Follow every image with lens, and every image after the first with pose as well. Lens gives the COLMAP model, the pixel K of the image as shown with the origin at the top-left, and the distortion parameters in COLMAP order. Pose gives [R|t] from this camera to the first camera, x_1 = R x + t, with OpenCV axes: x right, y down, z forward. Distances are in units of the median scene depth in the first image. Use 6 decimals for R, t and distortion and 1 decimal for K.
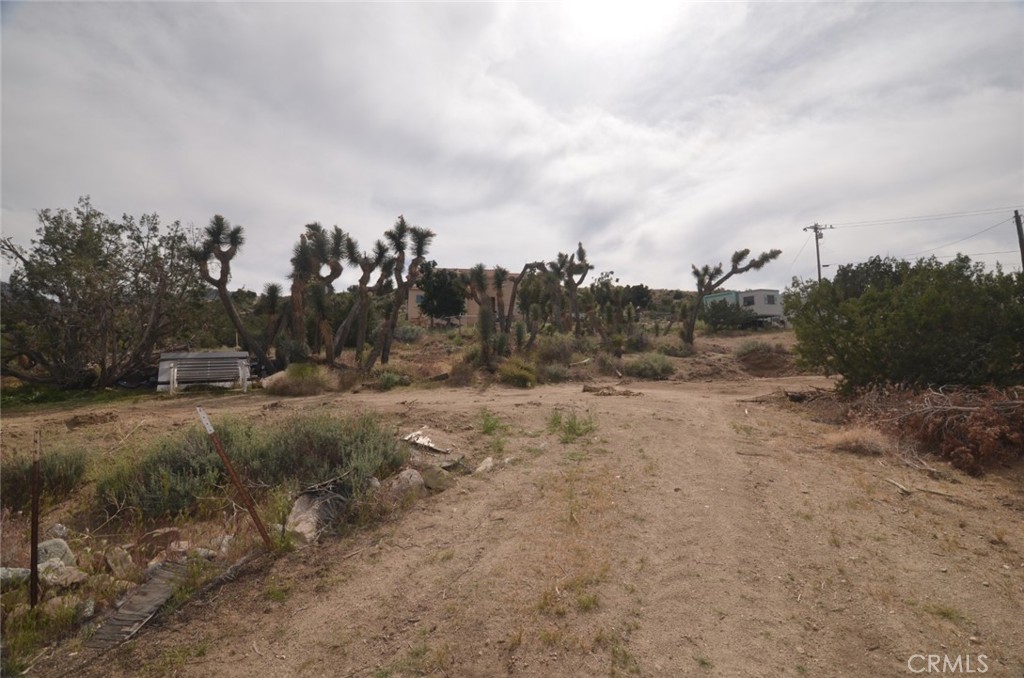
lens RADIAL K [[436.8, 0, 517.8], [0, 436.8, 342.0], [0, 0, 1]] dist [0.000834, -0.016699]
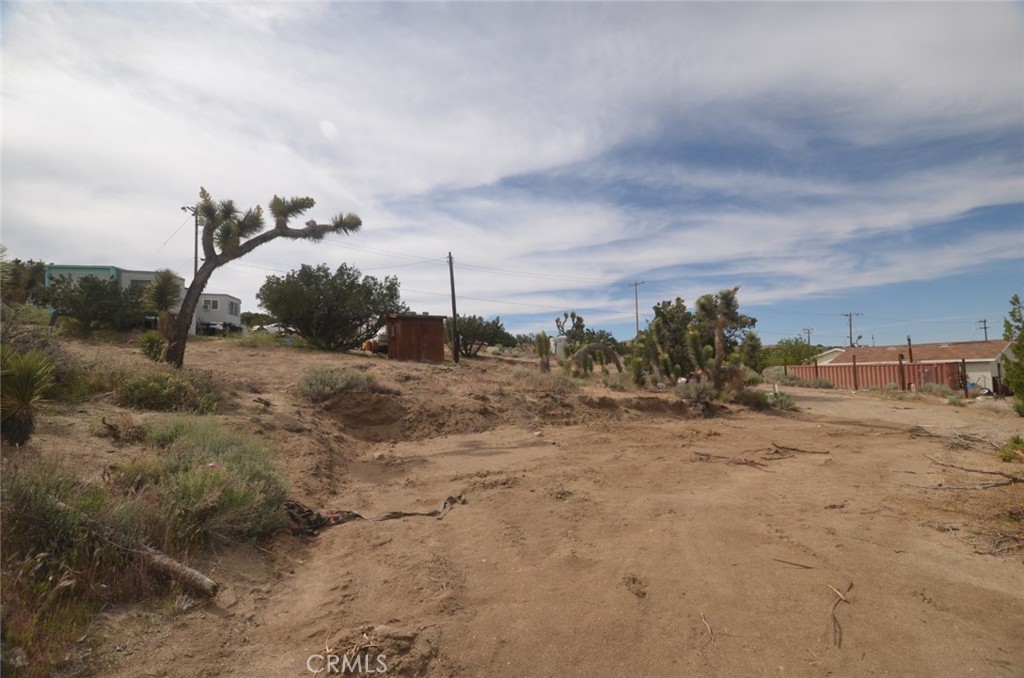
lens RADIAL K [[436.8, 0, 517.8], [0, 436.8, 342.0], [0, 0, 1]] dist [0.000834, -0.016699]
pose [[0.193754, 0.039217, 0.980266, 0.051261], [-0.038645, 0.998730, -0.032317, -0.026242], [-0.980289, -0.031620, 0.195023, 0.620196]]
